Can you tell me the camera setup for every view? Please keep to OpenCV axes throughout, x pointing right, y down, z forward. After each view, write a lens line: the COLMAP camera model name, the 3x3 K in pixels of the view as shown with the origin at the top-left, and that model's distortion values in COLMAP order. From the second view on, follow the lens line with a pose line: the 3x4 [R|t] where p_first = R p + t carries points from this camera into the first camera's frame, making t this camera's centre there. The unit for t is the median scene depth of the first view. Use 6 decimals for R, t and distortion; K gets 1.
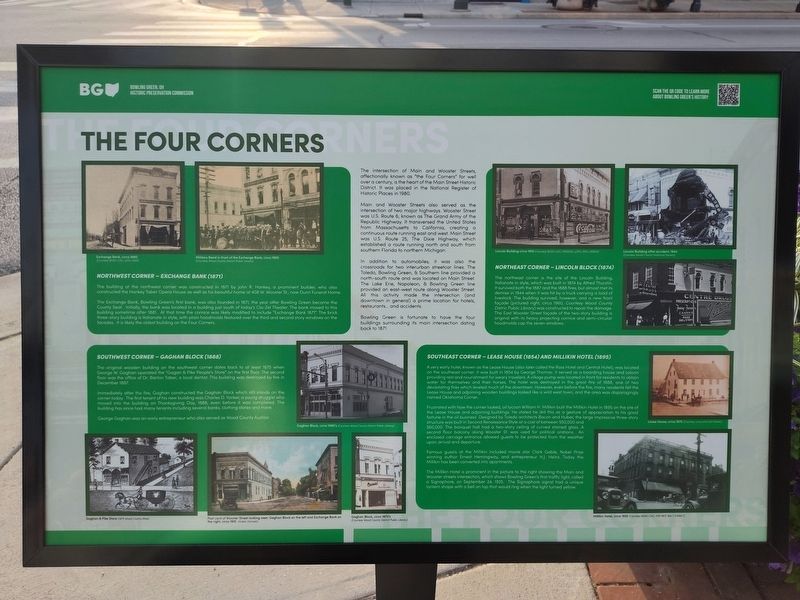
lens RADIAL K [[545.4, 0, 400.0], [0, 545.4, 300.0], [0, 0, 1]] dist [0.036332, -0.029993]
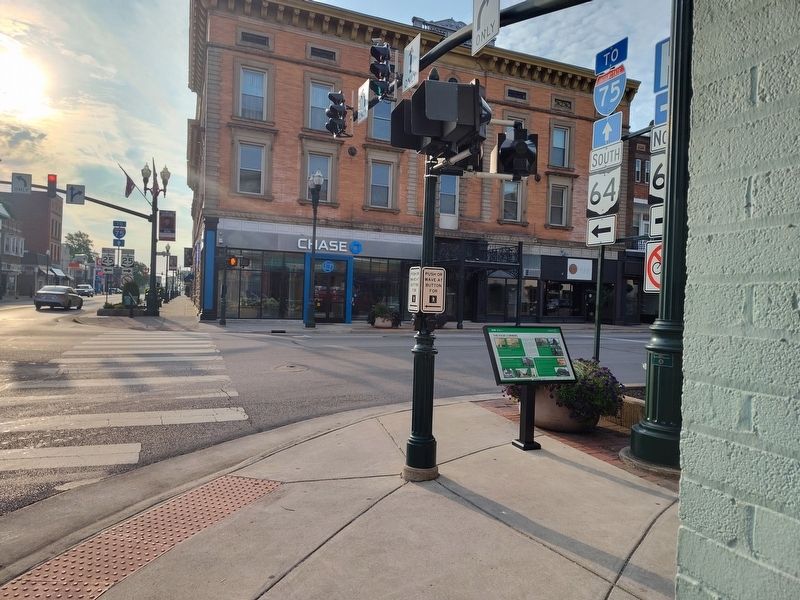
lens RADIAL K [[545.4, 0, 400.0], [0, 545.4, 300.0], [0, 0, 1]] dist [0.036332, -0.029993]
pose [[0.927113, 0.021174, 0.374183, -4.961920], [0.174111, 0.859791, -0.480047, 2.960076], [-0.331884, 0.510207, 0.793437, -5.355442]]
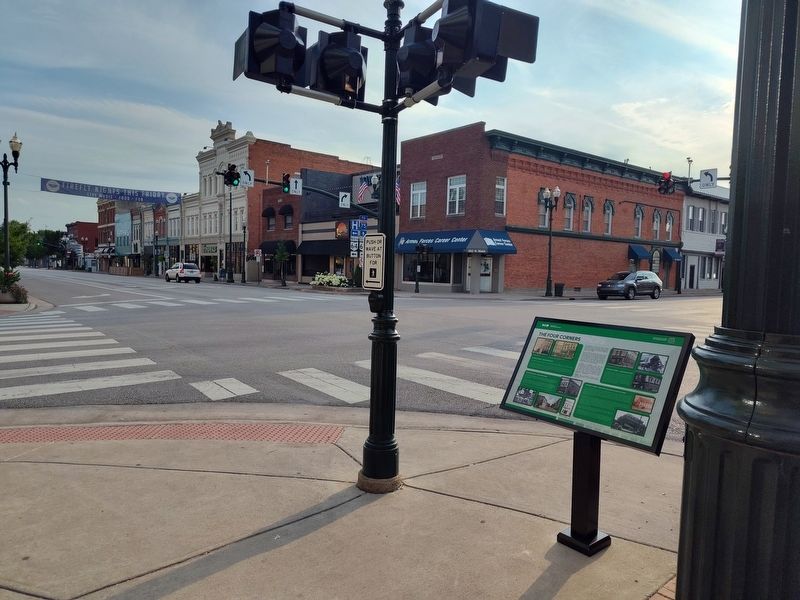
lens RADIAL K [[545.4, 0, 400.0], [0, 545.4, 300.0], [0, 0, 1]] dist [0.036332, -0.029993]
pose [[0.616053, 0.052349, -0.785963, 2.585623], [-0.429099, 0.859049, -0.279120, 1.404614], [0.660570, 0.509209, 0.551683, -2.804806]]
